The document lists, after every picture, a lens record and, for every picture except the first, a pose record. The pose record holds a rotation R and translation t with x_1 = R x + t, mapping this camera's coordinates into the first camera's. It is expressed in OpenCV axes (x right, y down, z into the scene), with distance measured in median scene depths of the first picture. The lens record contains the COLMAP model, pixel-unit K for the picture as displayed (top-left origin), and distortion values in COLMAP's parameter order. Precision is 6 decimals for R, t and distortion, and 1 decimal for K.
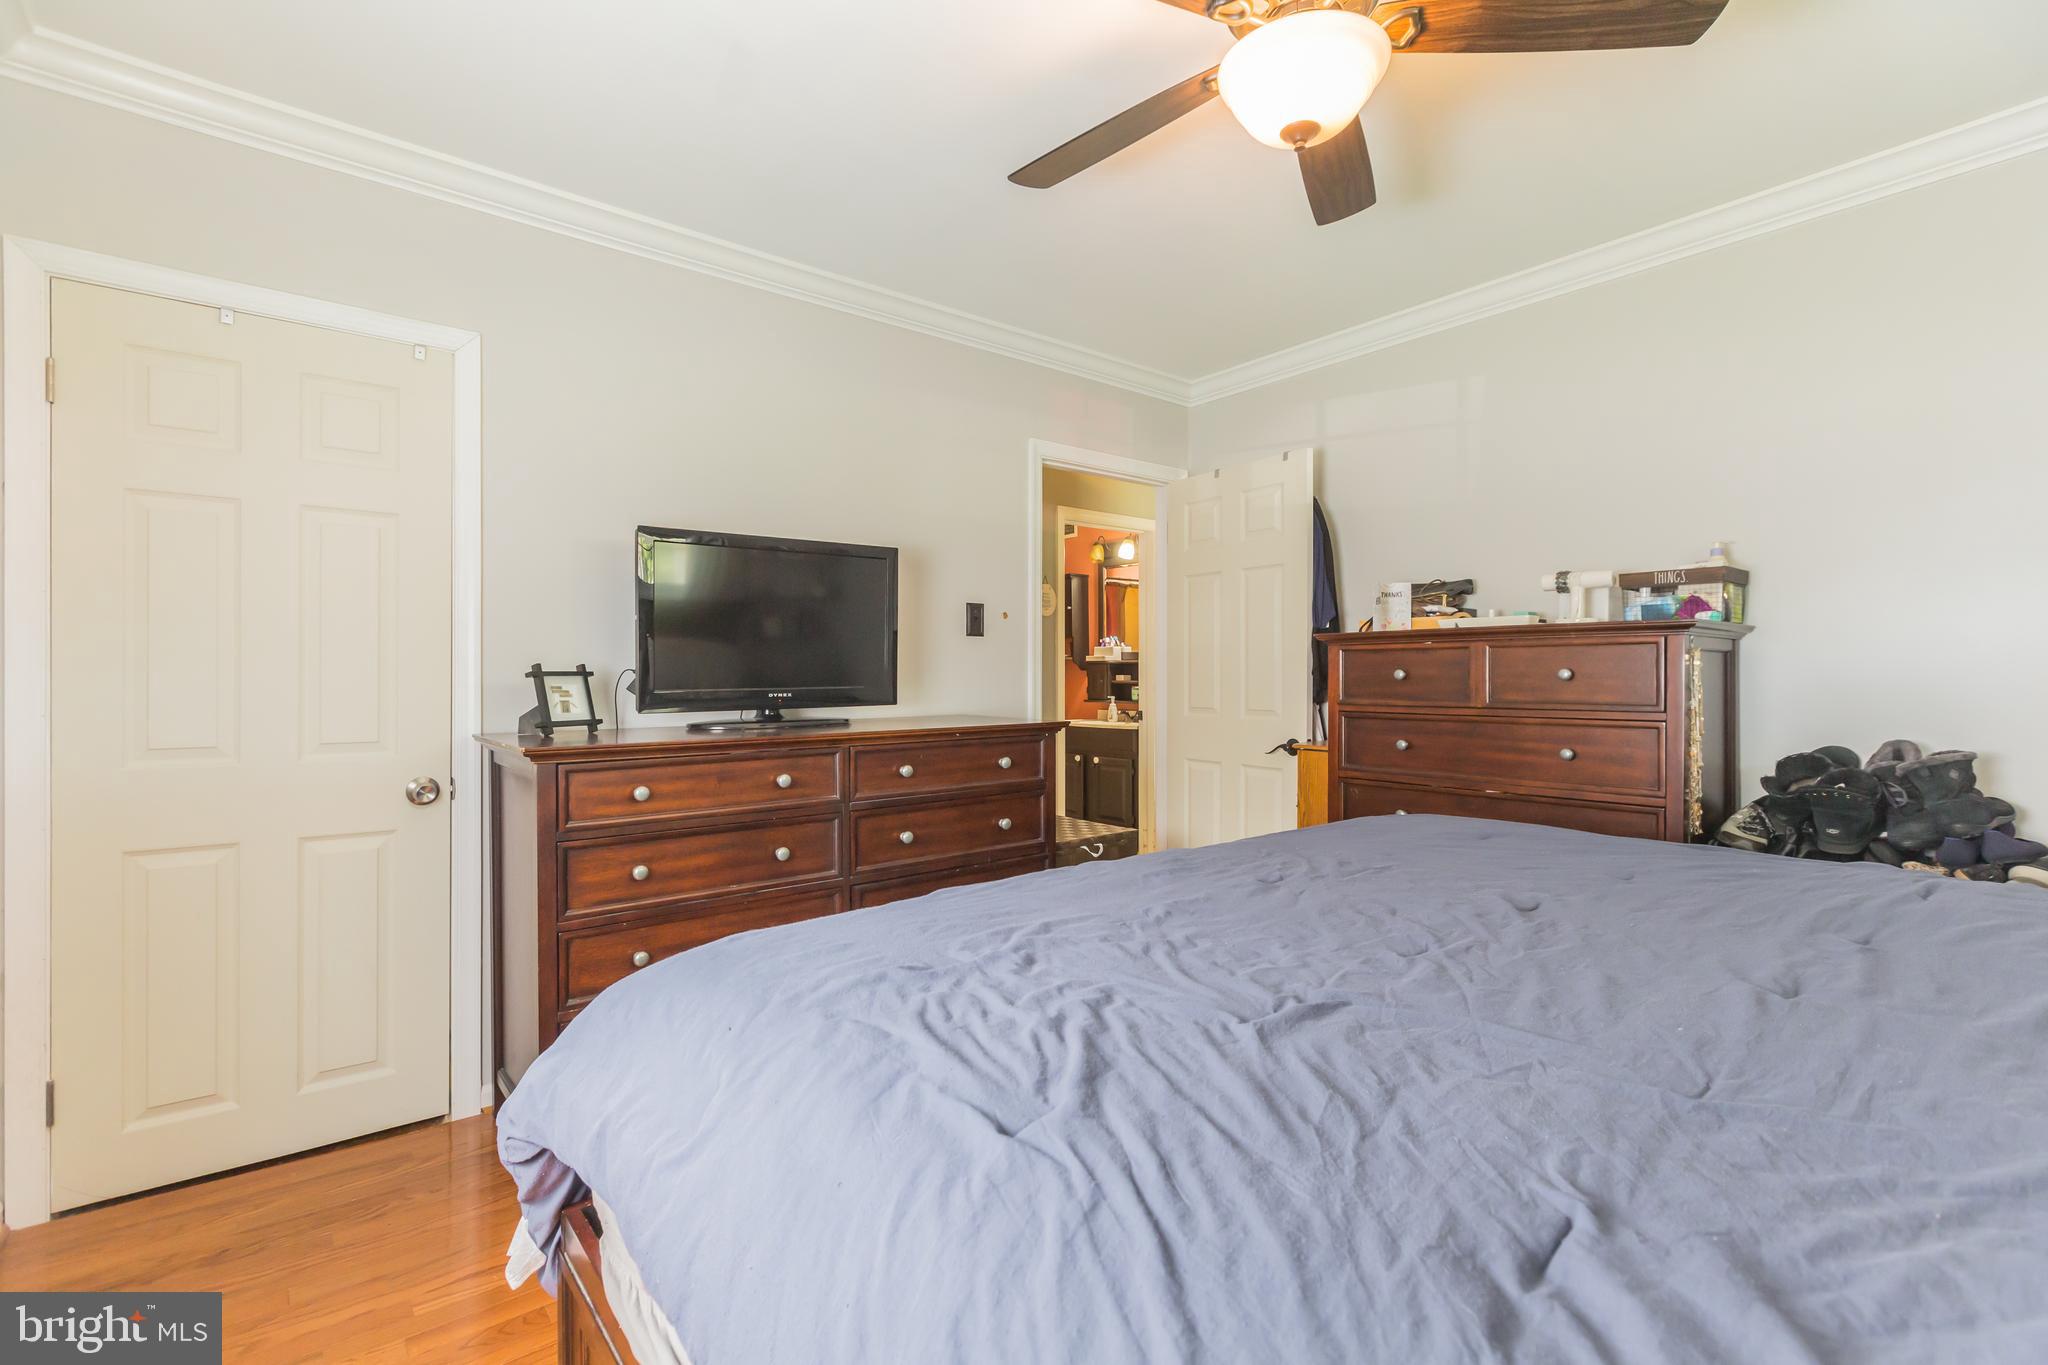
lens RADIAL K [[900.4, 0, 1023.9], [0, 900.4, 678.9], [0, 0, 1]] dist [-0.000786, 0.000219]
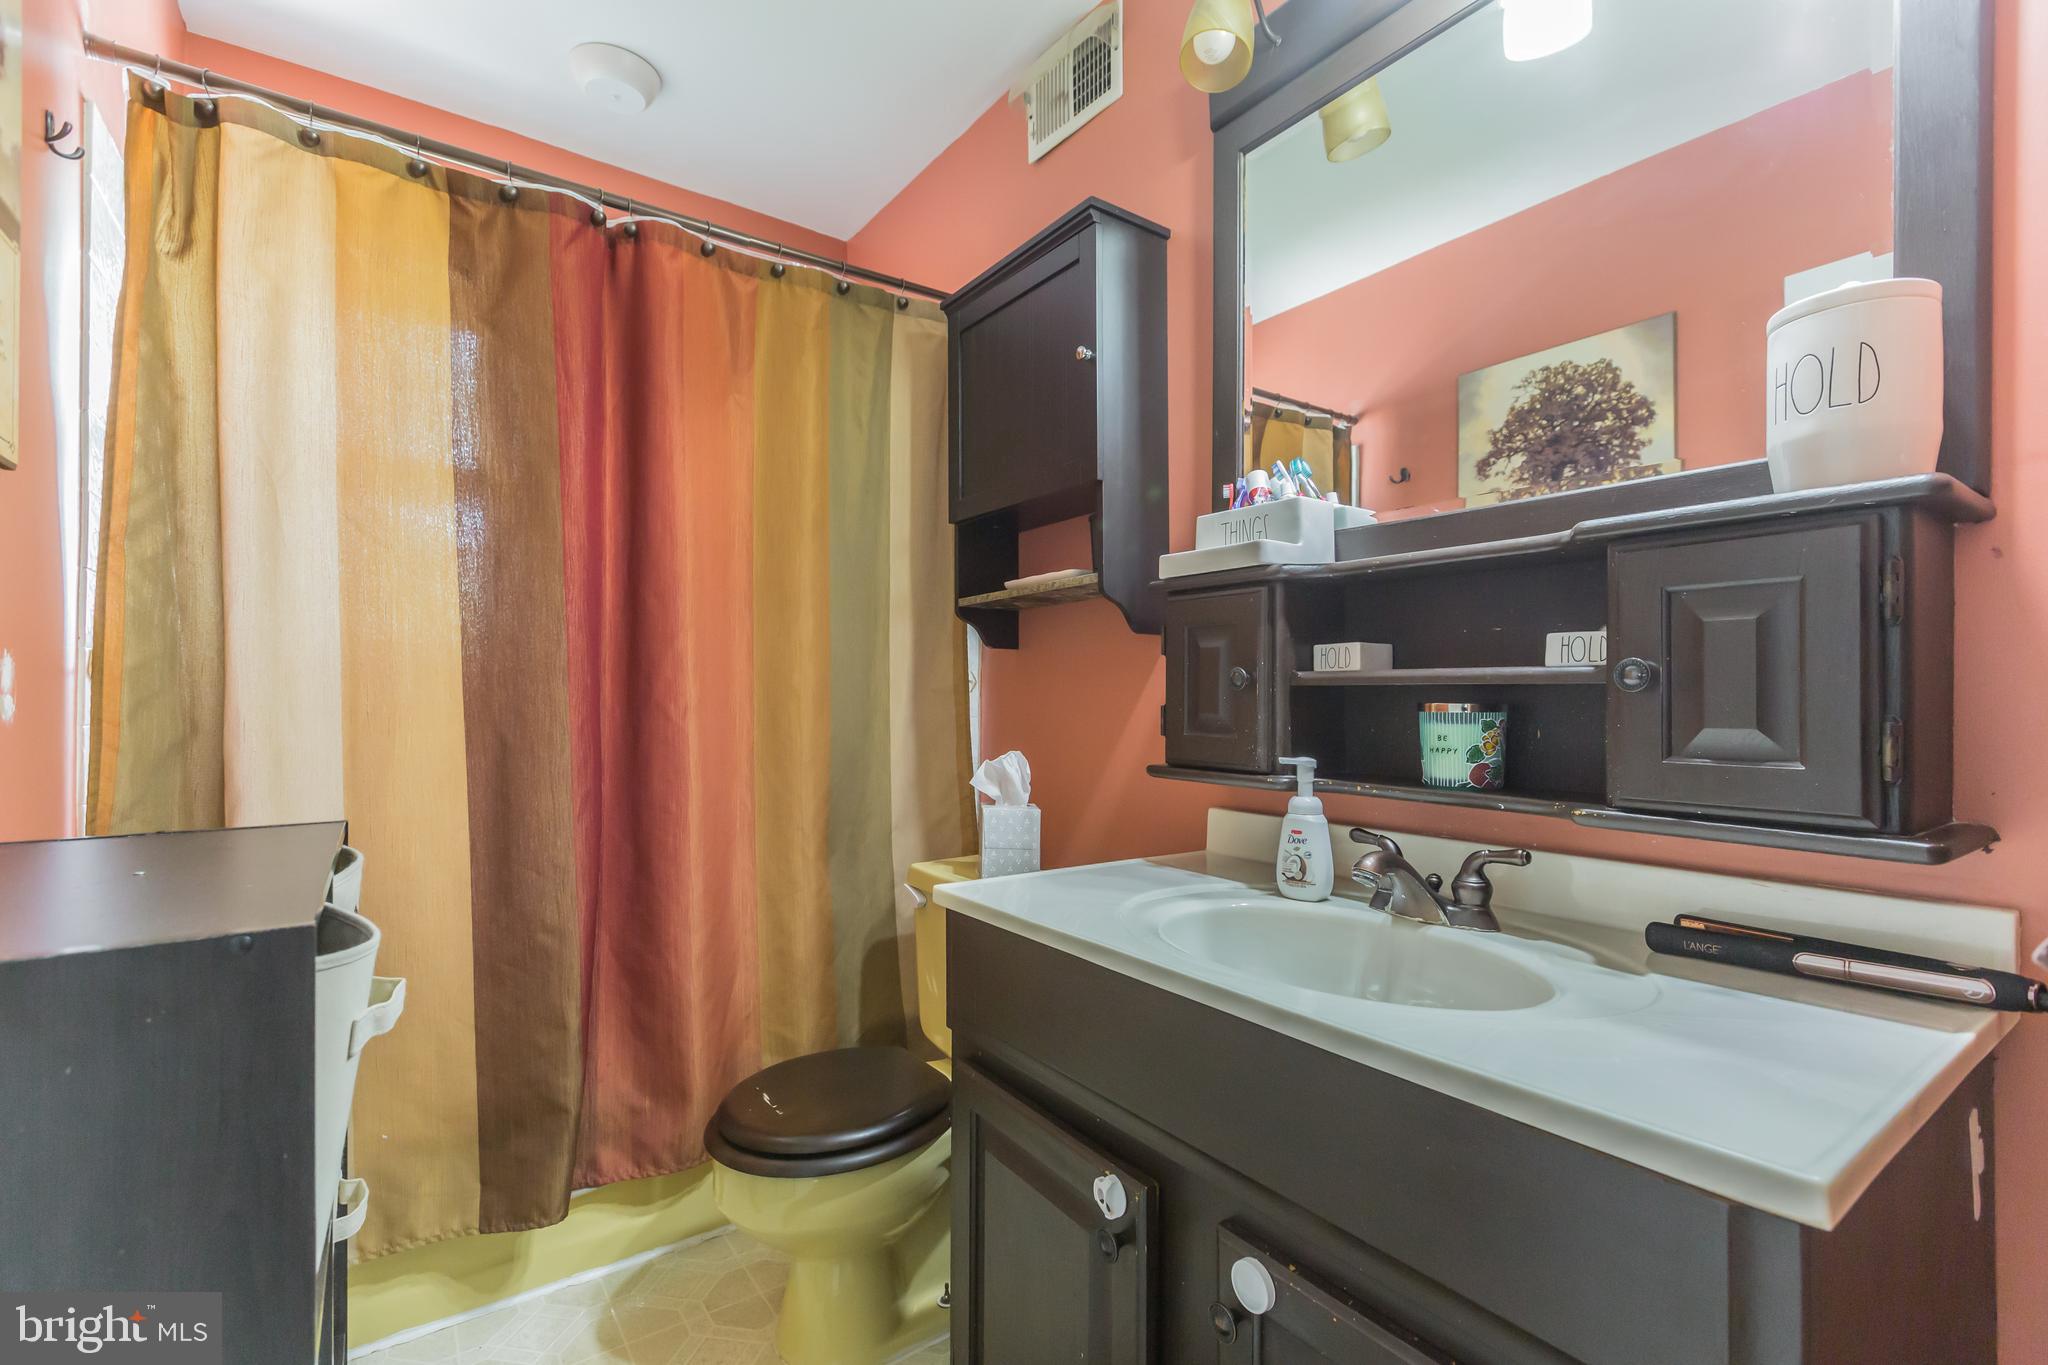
lens RADIAL K [[900.4, 0, 1022.9], [0, 900.4, 691.5], [0, 0, 1]] dist [-0.000786, 0.000219]
pose [[0.998022, 0.000531, -0.062858, 0.051820], [-0.001113, 0.999957, -0.009222, 0.007878], [0.062850, 0.009274, 0.997980, 0.801408]]
